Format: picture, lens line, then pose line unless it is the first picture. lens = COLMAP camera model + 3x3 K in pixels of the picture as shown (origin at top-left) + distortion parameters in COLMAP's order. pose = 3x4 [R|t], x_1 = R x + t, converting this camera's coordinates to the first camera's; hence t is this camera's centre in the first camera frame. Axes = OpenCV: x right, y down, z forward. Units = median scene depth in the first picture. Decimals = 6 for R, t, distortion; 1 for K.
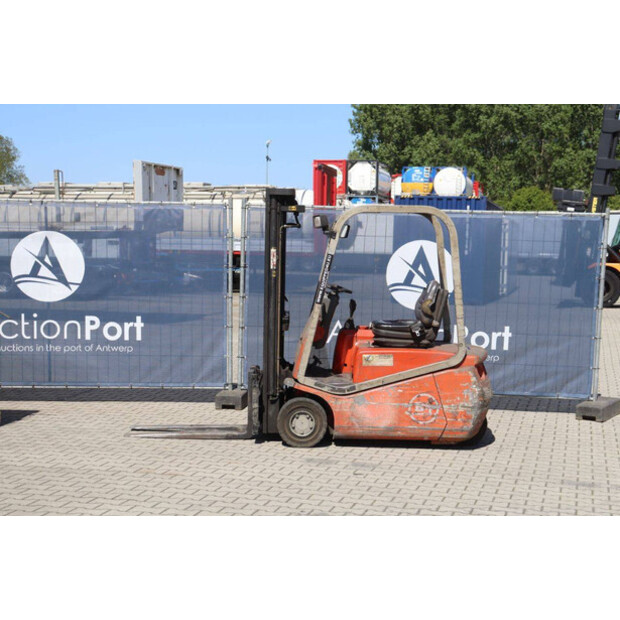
lens RADIAL K [[1189.1, 0, 310.0], [0, 1189.1, 310.0], [0, 0, 1]] dist [0.256182, 0.230480]
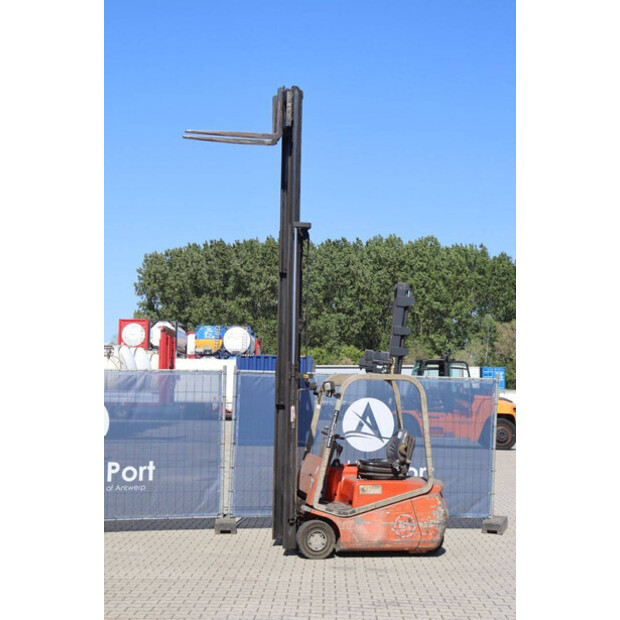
lens RADIAL K [[1069.6, 0, 311.5], [0, 1069.6, 324.6], [0, 0, 1]] dist [0.240911, 0.064026]
pose [[0.976722, 0.007254, 0.214384, -0.264389], [0.017828, 0.993225, -0.114833, -0.004417], [-0.213765, 0.115982, 0.969976, -0.178641]]
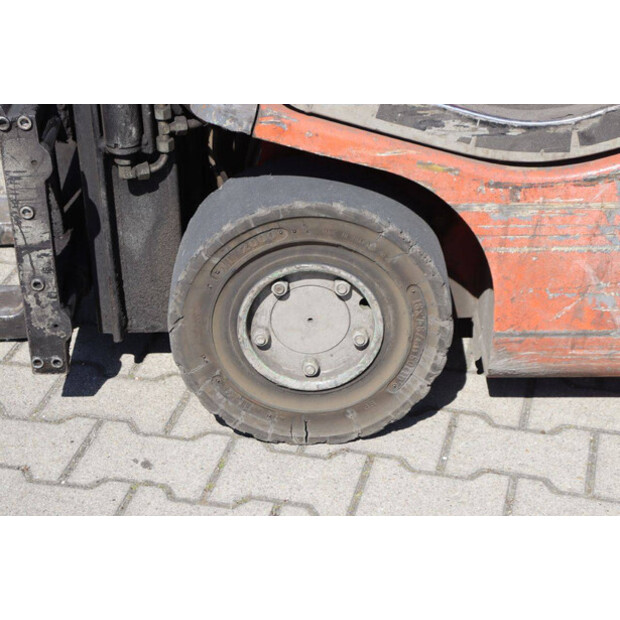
lens RADIAL K [[1462.6, 0, 310.0], [0, 1462.6, 310.0], [0, 0, 1]] dist [0.385806, 0.326111]
pose [[0.999356, -0.031875, -0.016464, -0.002899], [0.035869, 0.896494, 0.441601, -0.002146], [0.000683, -0.441908, 0.897060, 0.792222]]
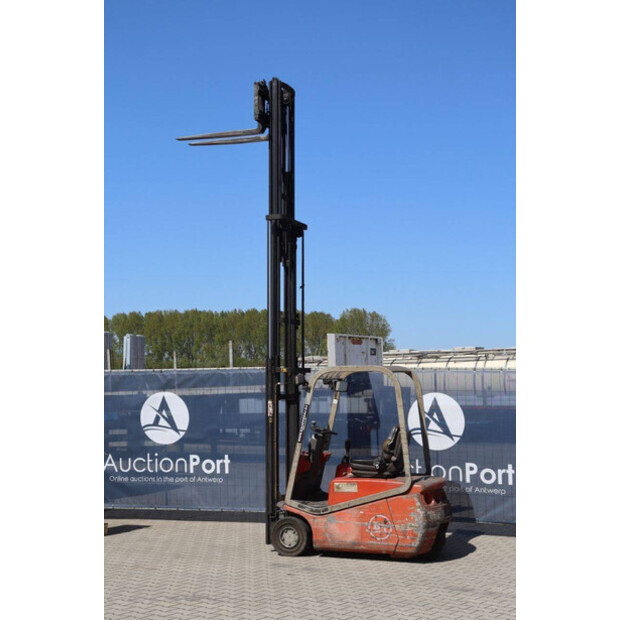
lens RADIAL K [[1069.6, 0, 311.5], [0, 1069.6, 324.6], [0, 0, 1]] dist [0.240911, 0.064026]
pose [[0.945259, -0.038652, -0.324023, 0.395772], [-0.002630, 0.992026, -0.126009, 0.014115], [0.326309, 0.119963, 0.937620, -0.112217]]
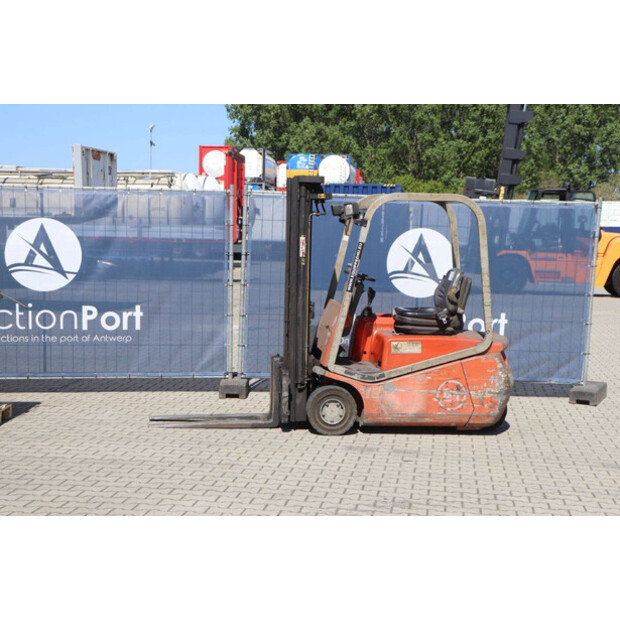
lens RADIAL K [[1194.6, 0, 310.0], [0, 1194.6, 310.0], [0, 0, 1]] dist [0.281265, -0.022597]
pose [[0.993531, -0.006387, 0.113383, -0.136027], [0.005202, 0.999929, 0.010751, -0.000942], [-0.113443, -0.010092, 0.993493, 0.004329]]
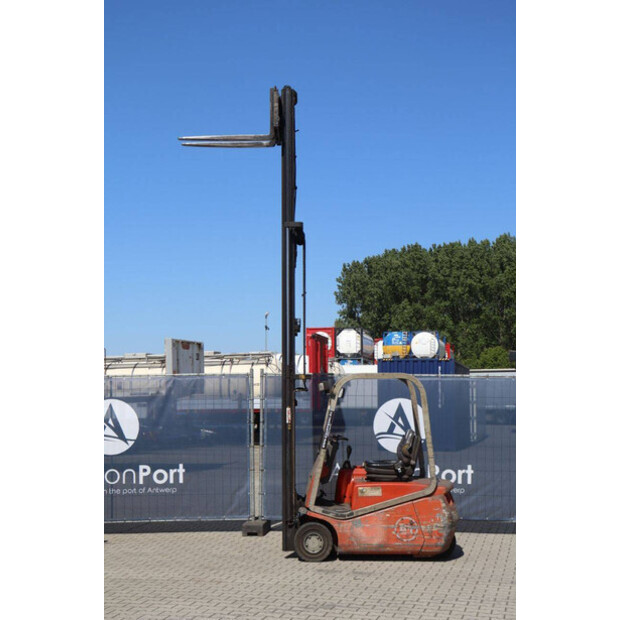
lens RADIAL K [[1069.6, 0, 311.5], [0, 1069.6, 324.6], [0, 0, 1]] dist [0.240911, 0.064026]
pose [[0.999670, -0.023655, 0.009994, -0.014363], [0.024722, 0.991801, -0.125374, 0.006685], [-0.006946, 0.125580, 0.992059, -0.192564]]
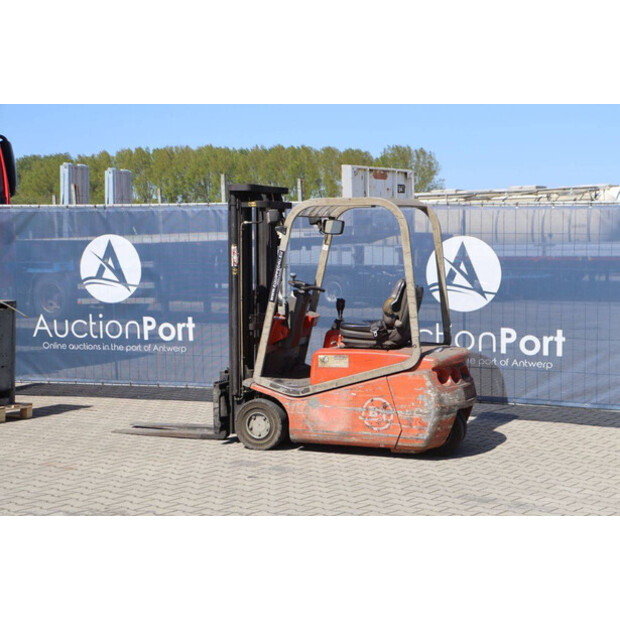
lens RADIAL K [[1228.3, 0, 318.3], [0, 1228.3, 309.7], [0, 0, 1]] dist [0.320152, -0.032854]
pose [[0.936289, 0.002141, -0.351225, 0.384072], [-0.005960, 0.999934, -0.009790, 0.010386], [0.351181, 0.011260, 0.936240, 0.074607]]
